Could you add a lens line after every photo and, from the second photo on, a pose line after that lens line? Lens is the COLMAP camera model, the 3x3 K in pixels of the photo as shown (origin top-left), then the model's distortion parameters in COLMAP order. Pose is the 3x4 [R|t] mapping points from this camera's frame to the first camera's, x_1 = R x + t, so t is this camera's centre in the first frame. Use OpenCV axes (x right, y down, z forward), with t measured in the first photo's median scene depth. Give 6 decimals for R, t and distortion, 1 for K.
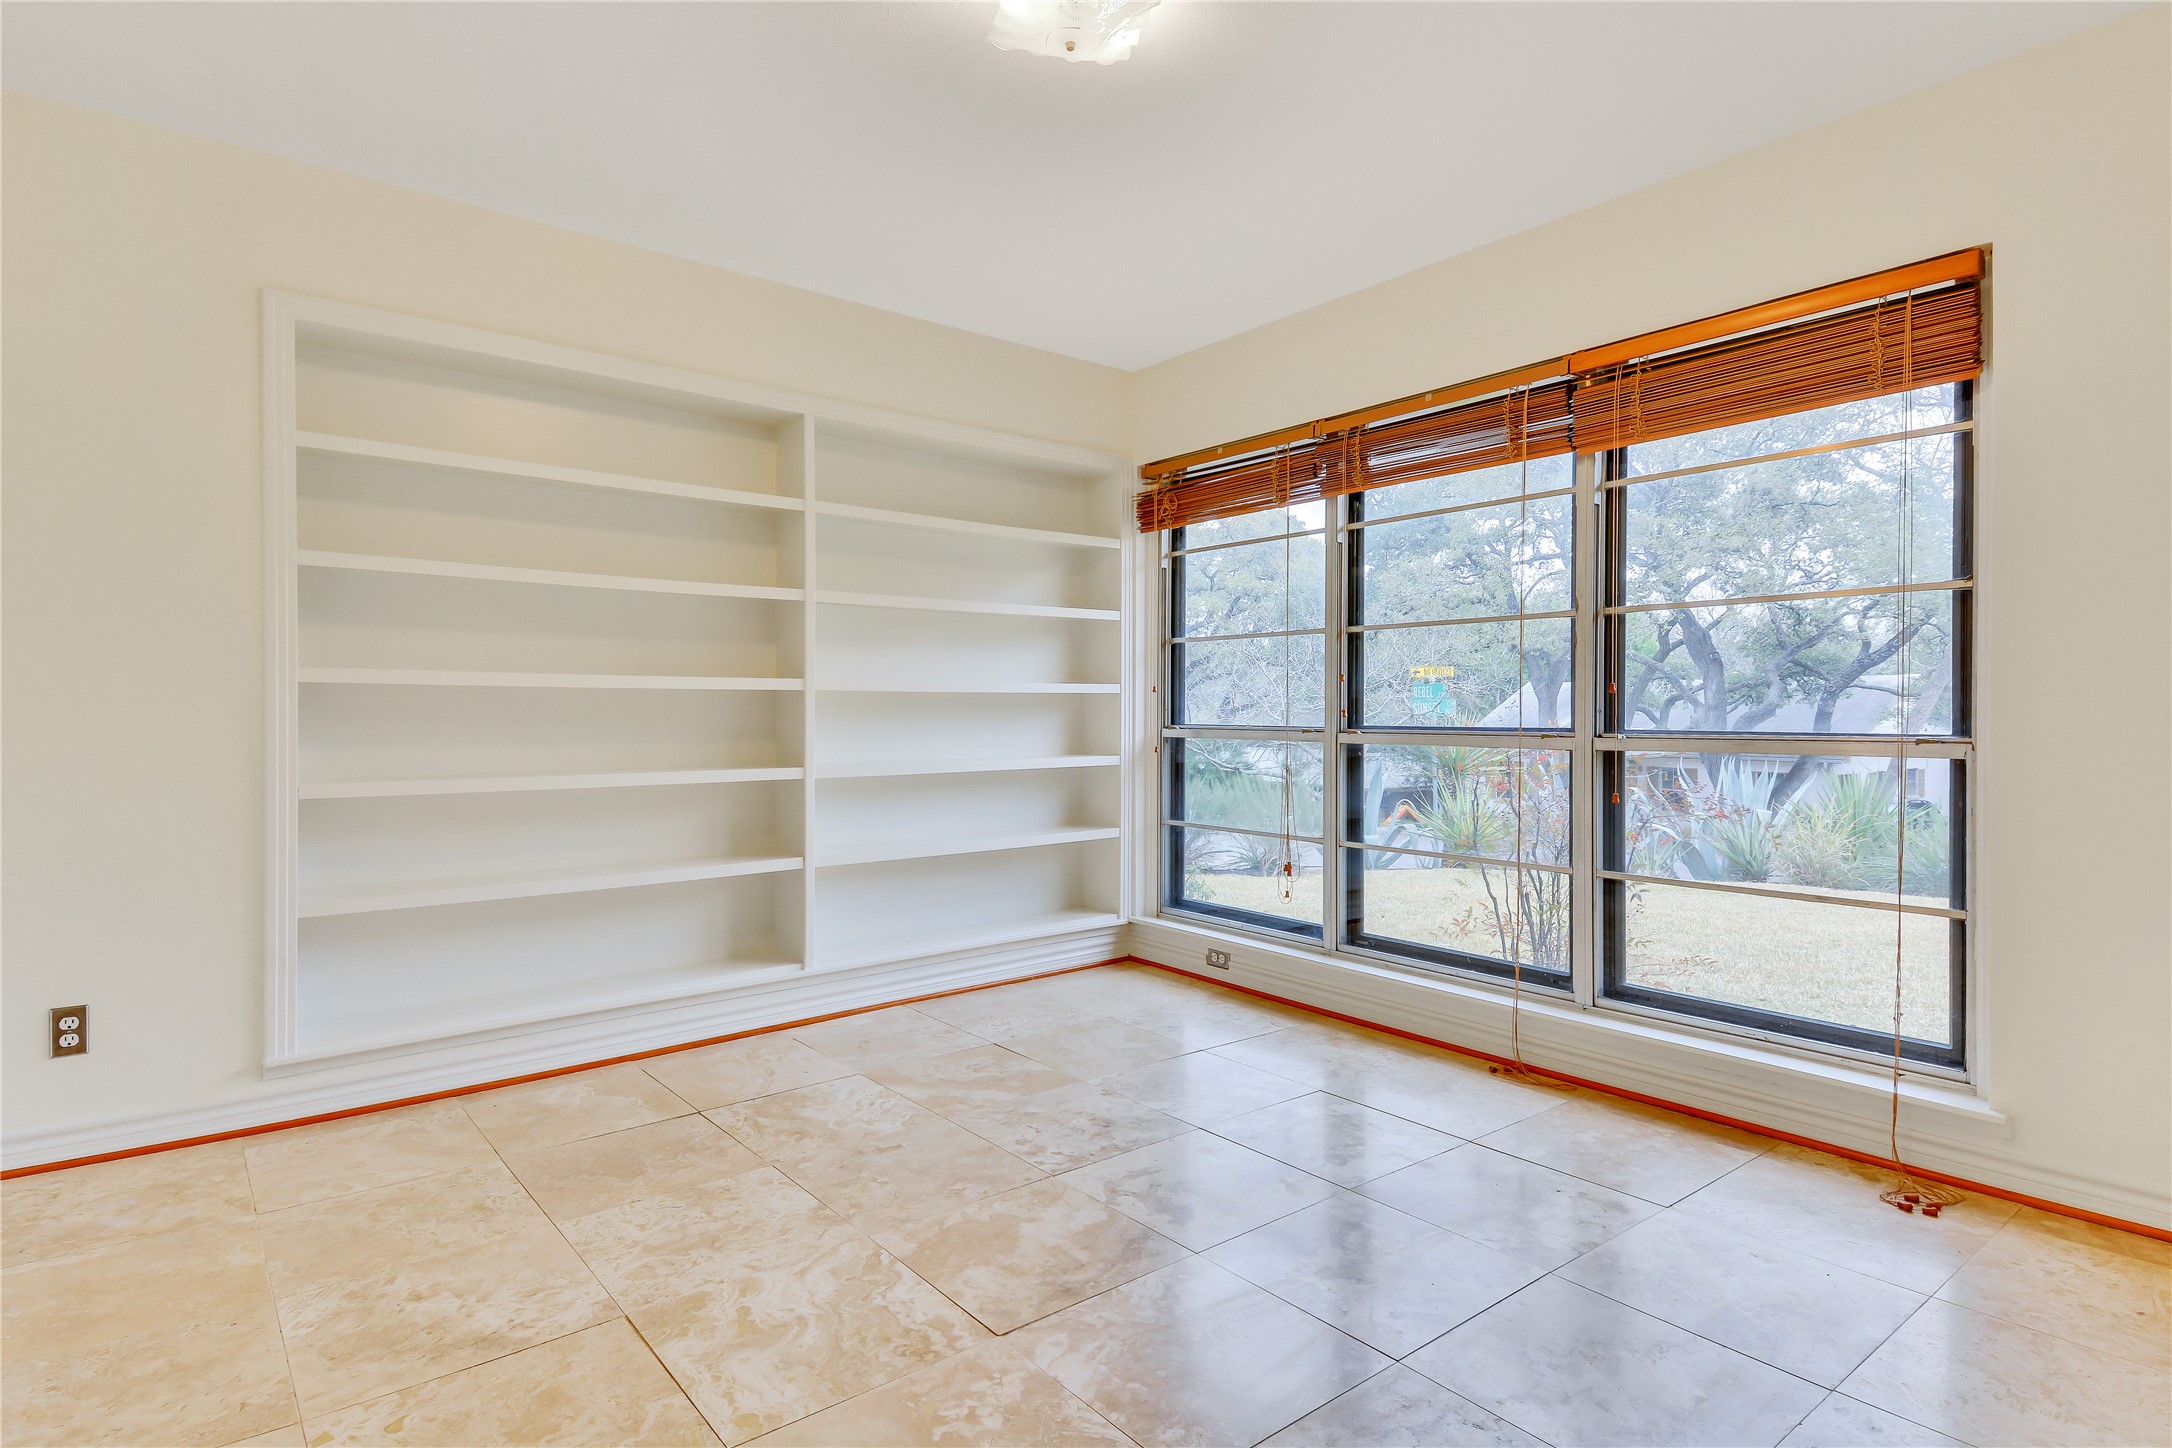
lens RADIAL K [[1121.9, 0, 1081.1], [0, 1121.9, 720.5], [0, 0, 1]] dist [0.078994, -0.053147]
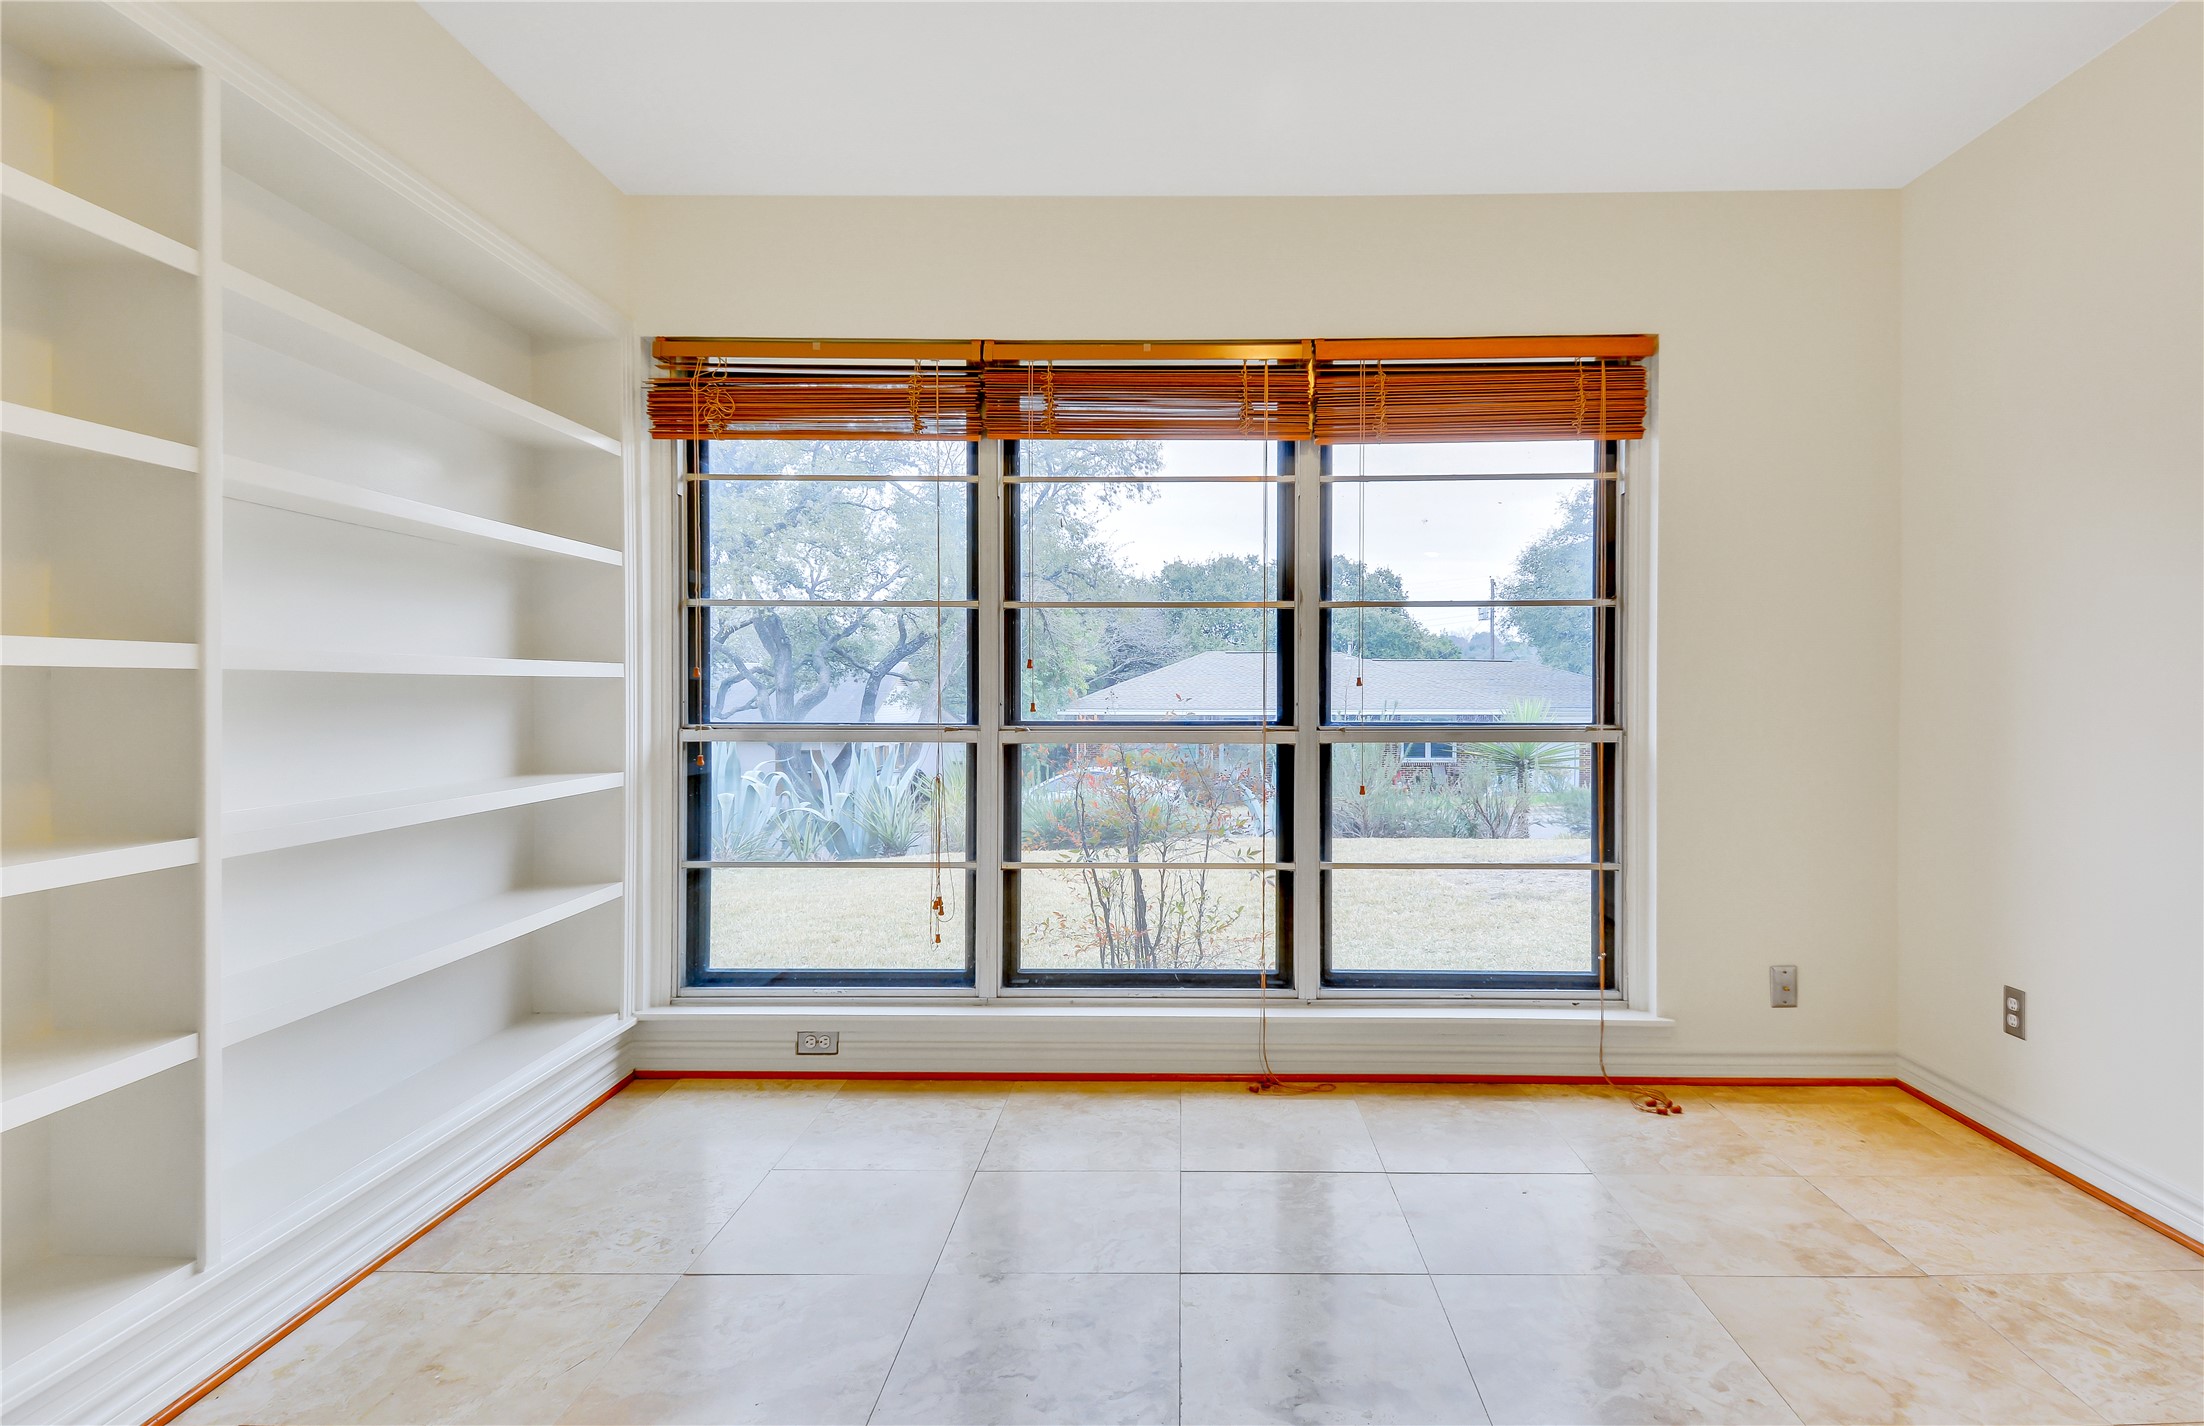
lens RADIAL K [[1111.2, 0, 1102.0], [0, 1111.2, 713.0], [0, 0, 1]] dist [0.051566, -0.000081]
pose [[0.628933, -0.008121, 0.777417, -0.299309], [0.007058, 0.999964, 0.004735, -0.004165], [-0.777427, 0.002509, 0.628968, 0.369595]]
